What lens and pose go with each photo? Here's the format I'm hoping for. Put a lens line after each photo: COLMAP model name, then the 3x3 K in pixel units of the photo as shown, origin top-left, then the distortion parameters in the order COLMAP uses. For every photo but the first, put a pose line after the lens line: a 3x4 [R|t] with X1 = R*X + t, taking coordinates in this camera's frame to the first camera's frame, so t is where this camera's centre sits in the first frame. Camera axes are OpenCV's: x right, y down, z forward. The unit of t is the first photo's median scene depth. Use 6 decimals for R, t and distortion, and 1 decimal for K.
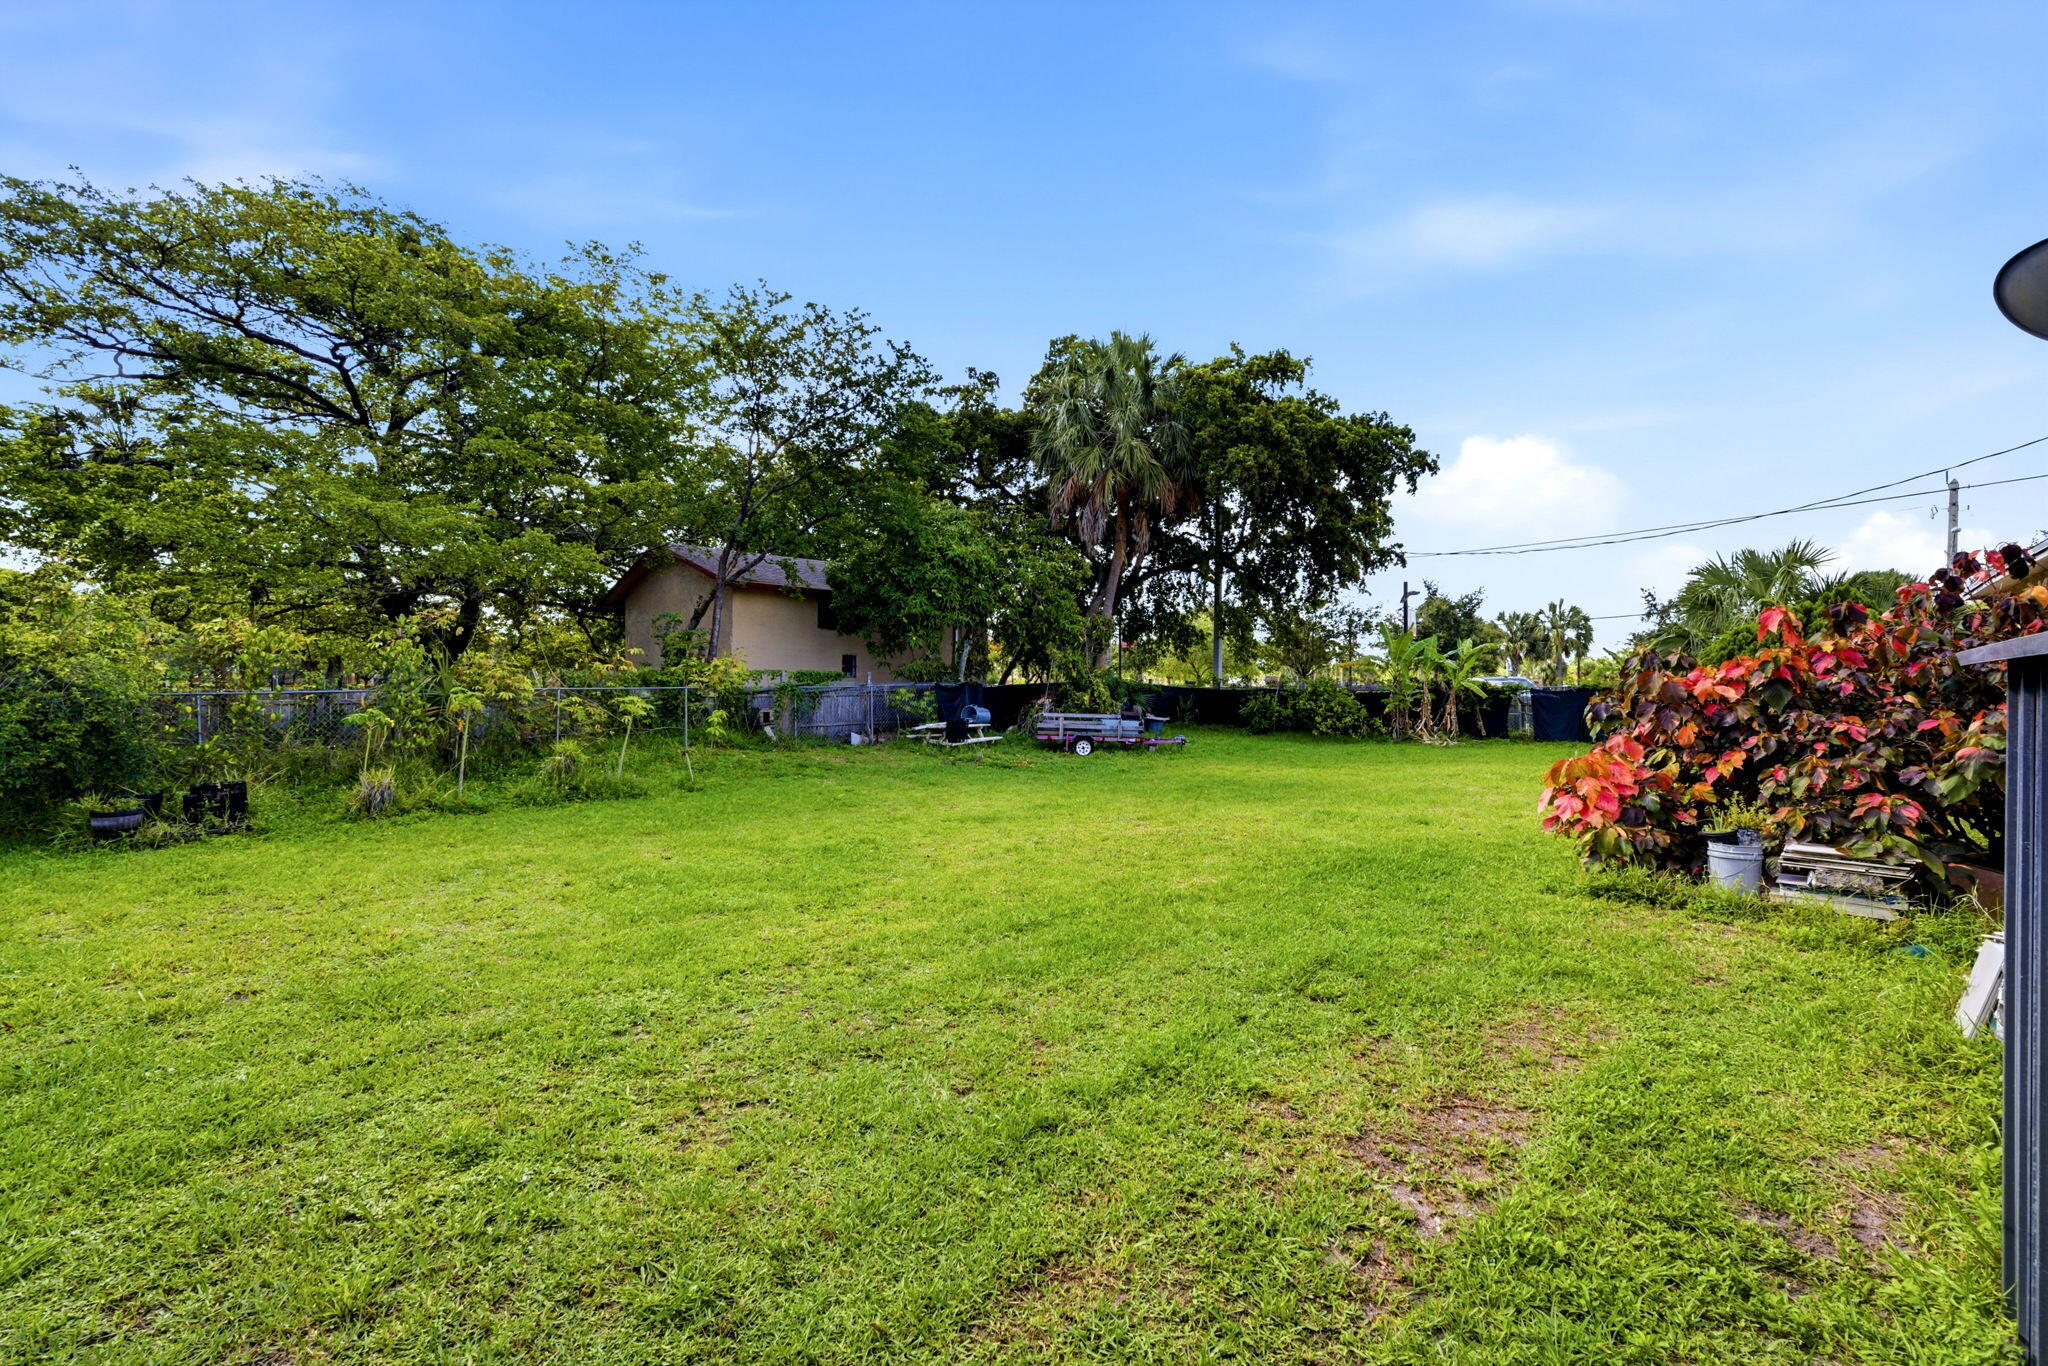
lens RADIAL K [[864.9, 0, 1018.2], [0, 864.9, 679.3], [0, 0, 1]] dist [-0.000198, 0.000095]
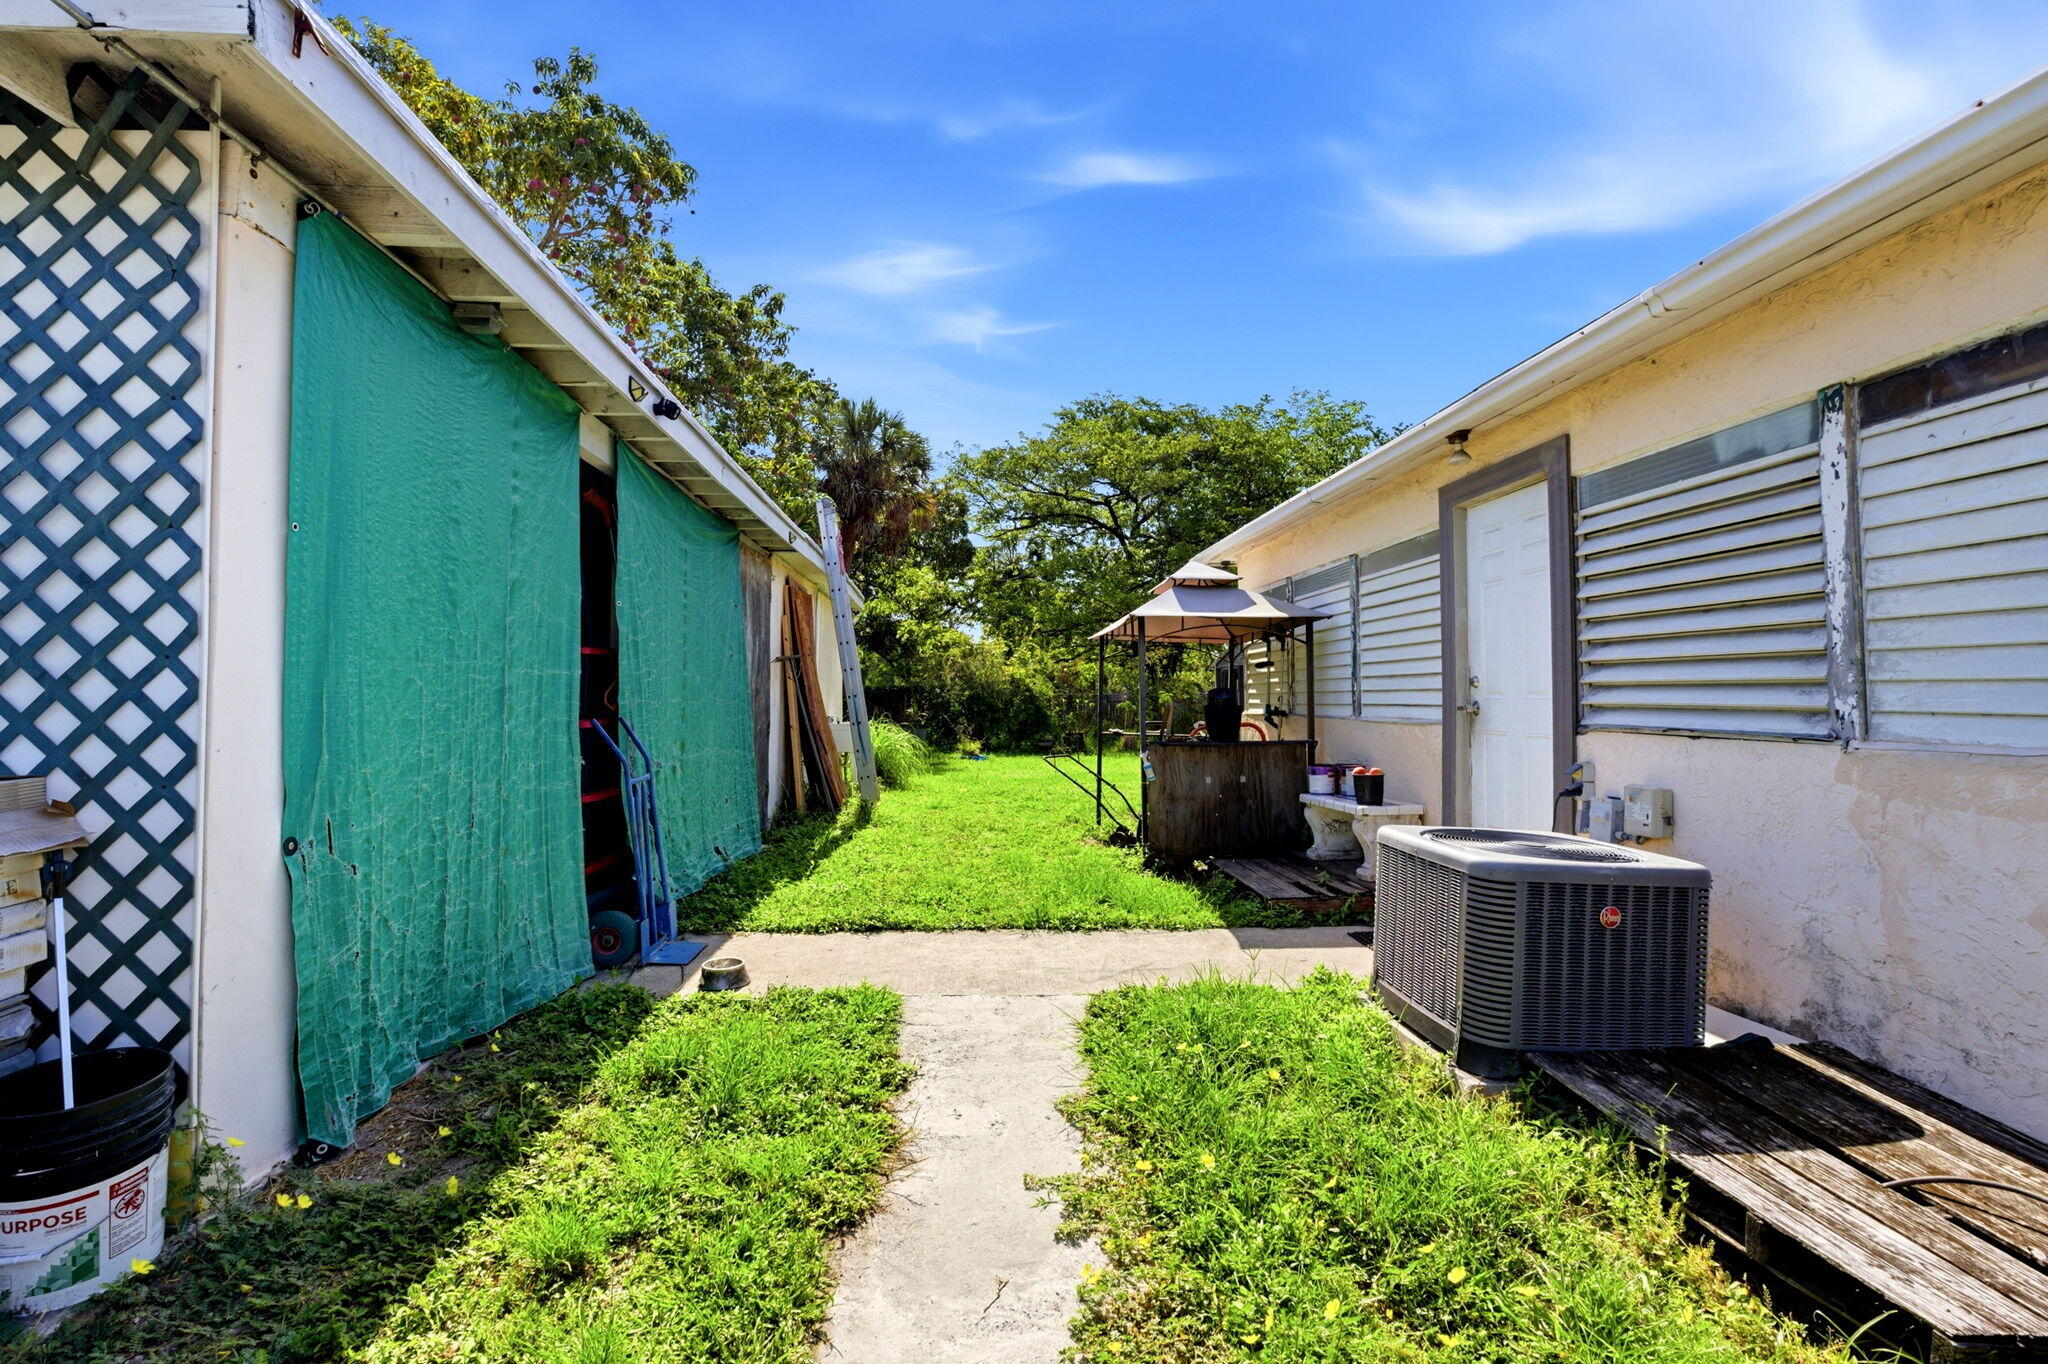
lens RADIAL K [[864.9, 0, 1018.2], [0, 864.9, 678.3], [0, 0, 1]] dist [-0.000198, 0.000095]
pose [[0.724550, -0.013731, -0.689086, 0.230142], [0.001201, 0.999825, -0.018661, 0.005643], [0.689221, 0.012693, 0.724440, -0.315768]]
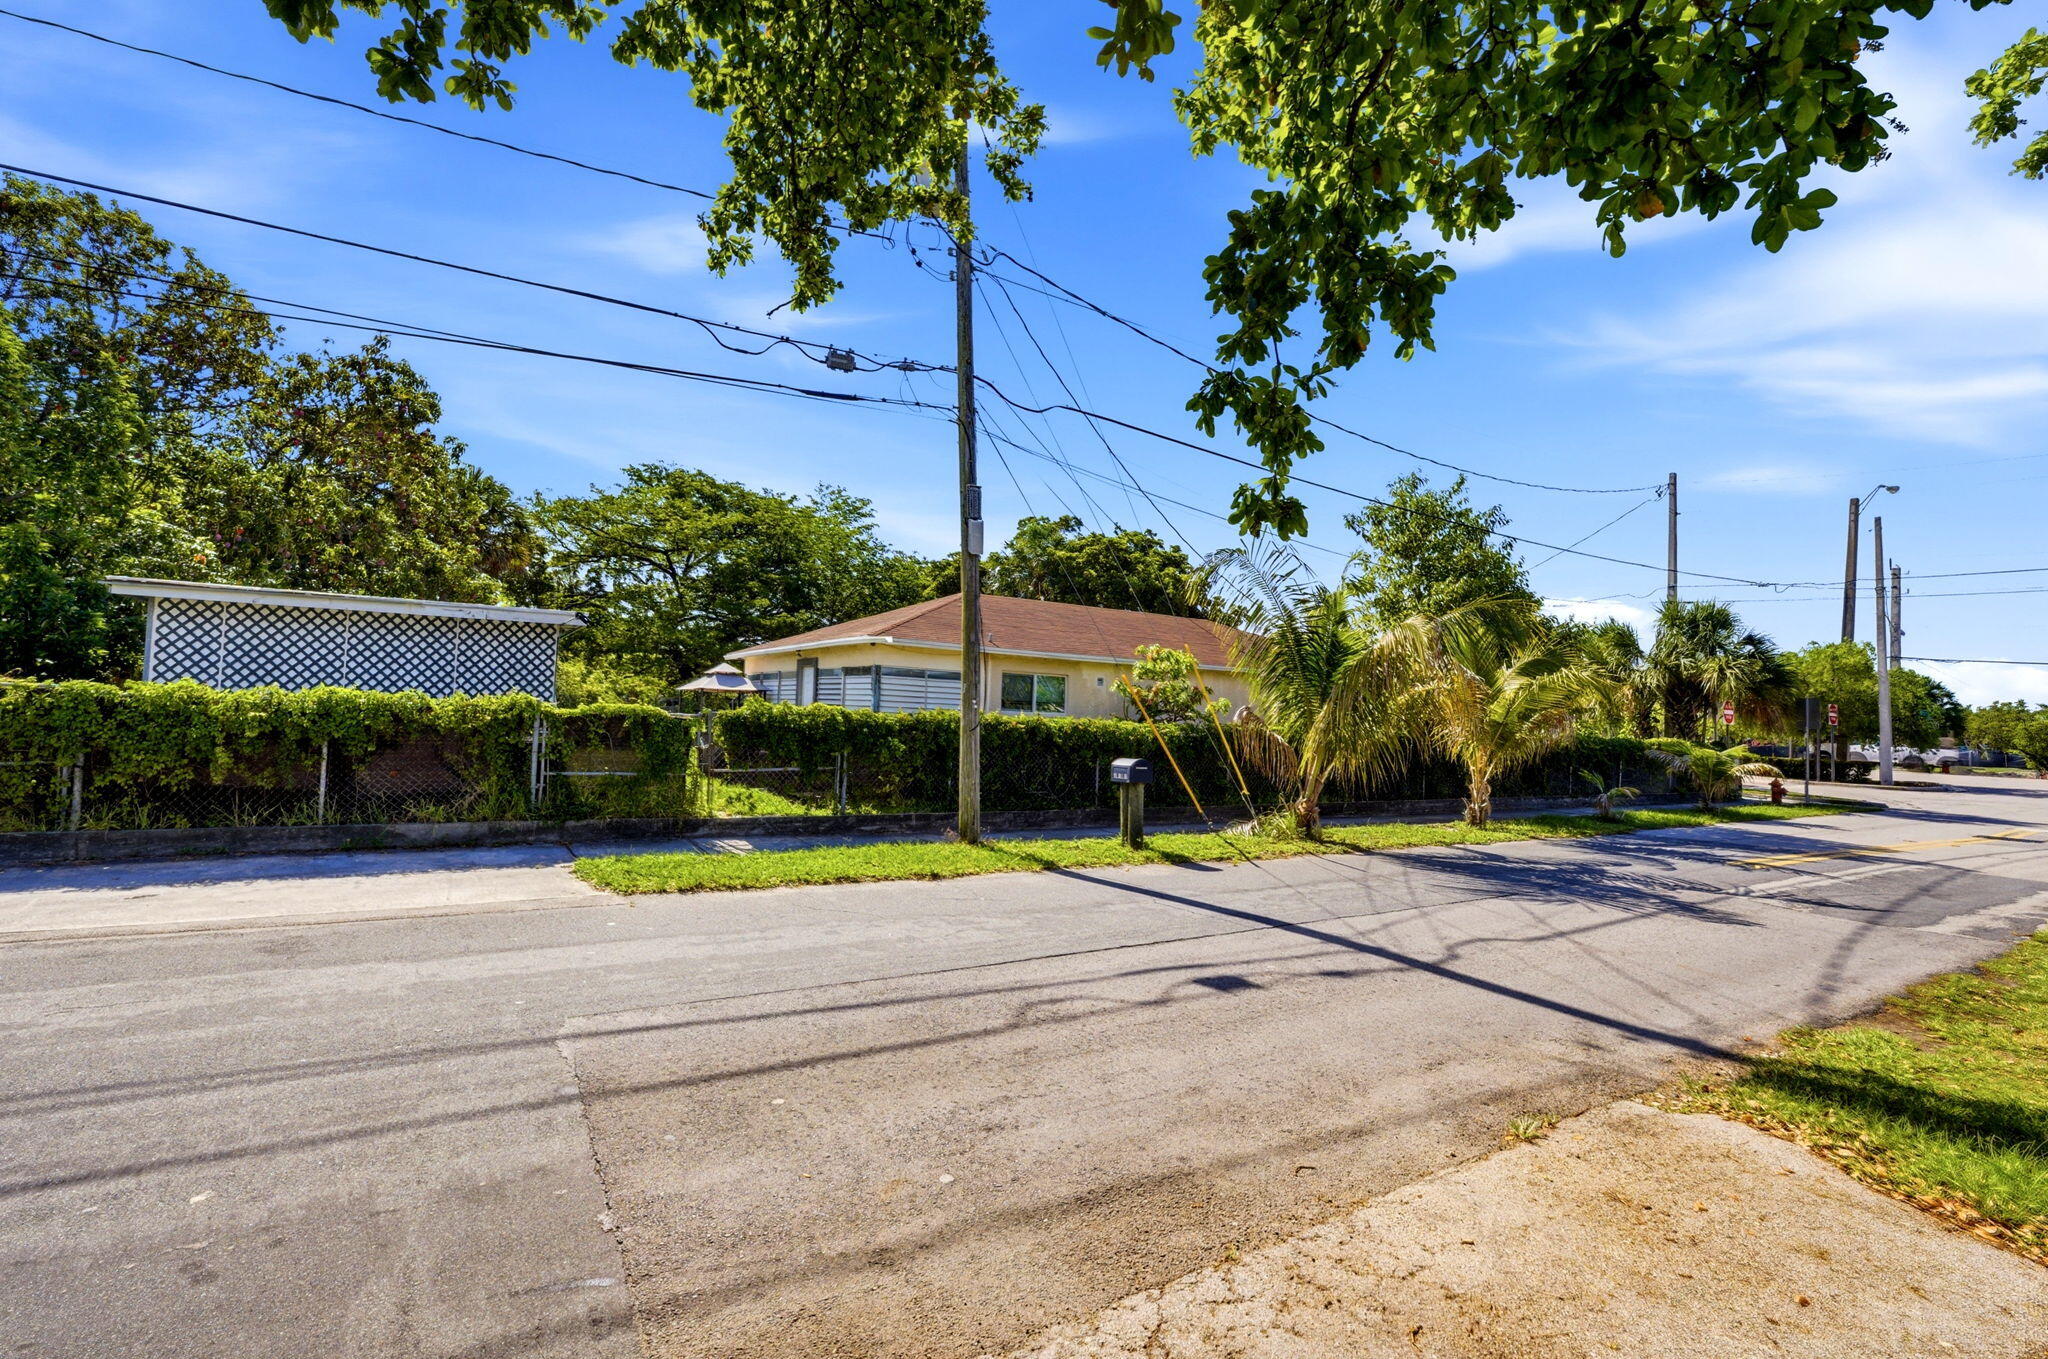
lens RADIAL K [[864.9, 0, 1018.2], [0, 864.9, 675.8], [0, 0, 1]] dist [-0.000198, 0.000095]
pose [[0.970215, 0.038183, -0.239215, 0.579528], [-0.050301, 0.997731, -0.044753, -0.013256], [0.236964, 0.055453, 0.969935, -0.845695]]
